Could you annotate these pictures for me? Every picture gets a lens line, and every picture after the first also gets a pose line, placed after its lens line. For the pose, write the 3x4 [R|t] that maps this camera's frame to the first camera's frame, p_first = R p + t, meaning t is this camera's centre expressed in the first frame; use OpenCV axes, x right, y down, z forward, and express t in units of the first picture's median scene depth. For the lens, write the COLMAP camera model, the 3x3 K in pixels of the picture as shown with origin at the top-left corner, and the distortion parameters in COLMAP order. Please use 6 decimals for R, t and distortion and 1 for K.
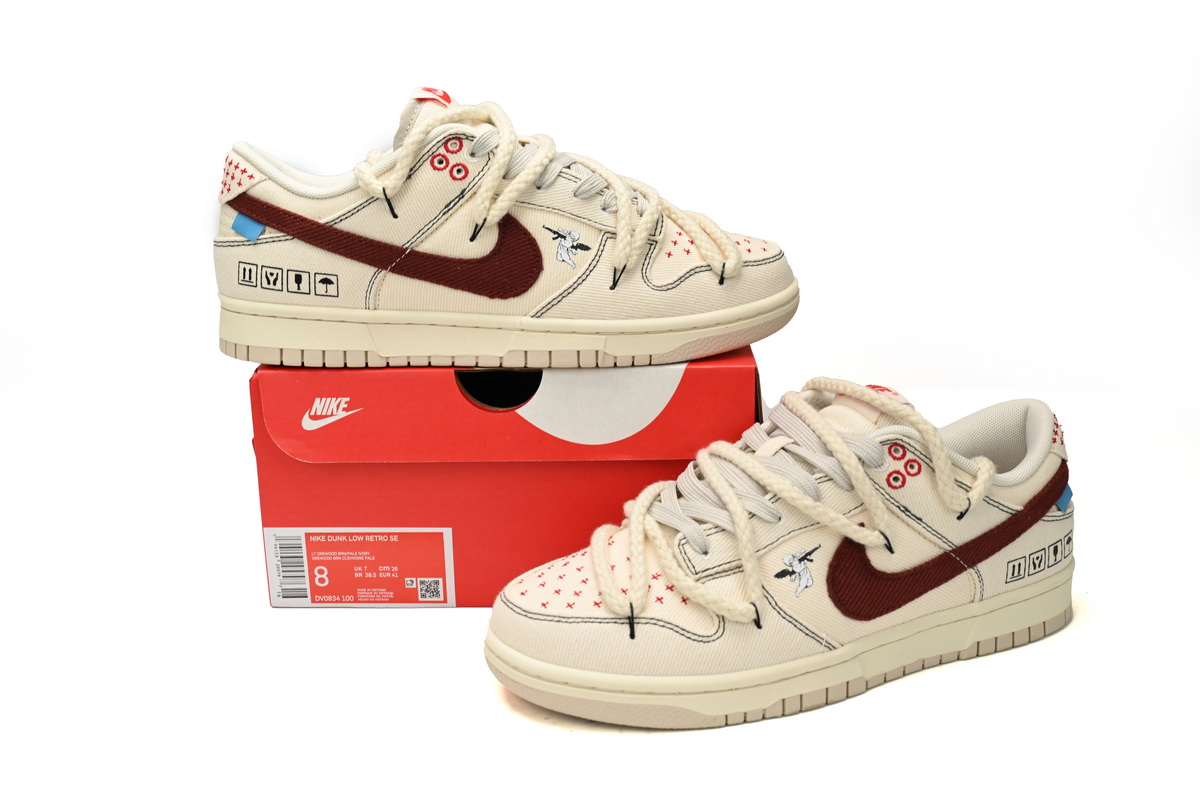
lens RADIAL K [[1261.9, 0, 600.4], [0, 1261.9, 399.5], [0, 0, 1]] dist [0.023115, 0.000000]
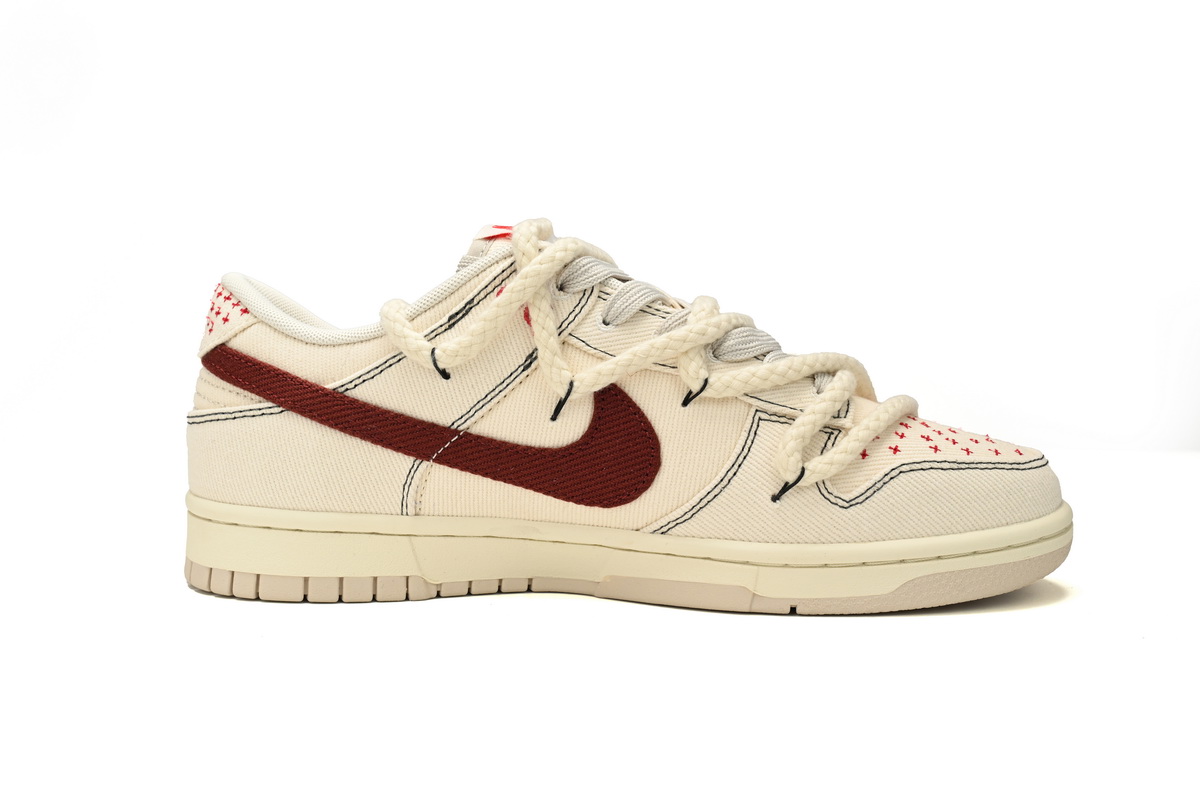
lens RADIAL K [[1140.6, 0, 596.3], [0, 1140.6, 404.7], [0, 0, 1]] dist [0.062033, 0.000000]
pose [[0.971714, 0.002808, -0.236143, 0.067572], [-0.046407, 0.982703, -0.179278, -0.024106], [0.231555, 0.185165, 0.955037, 0.416169]]
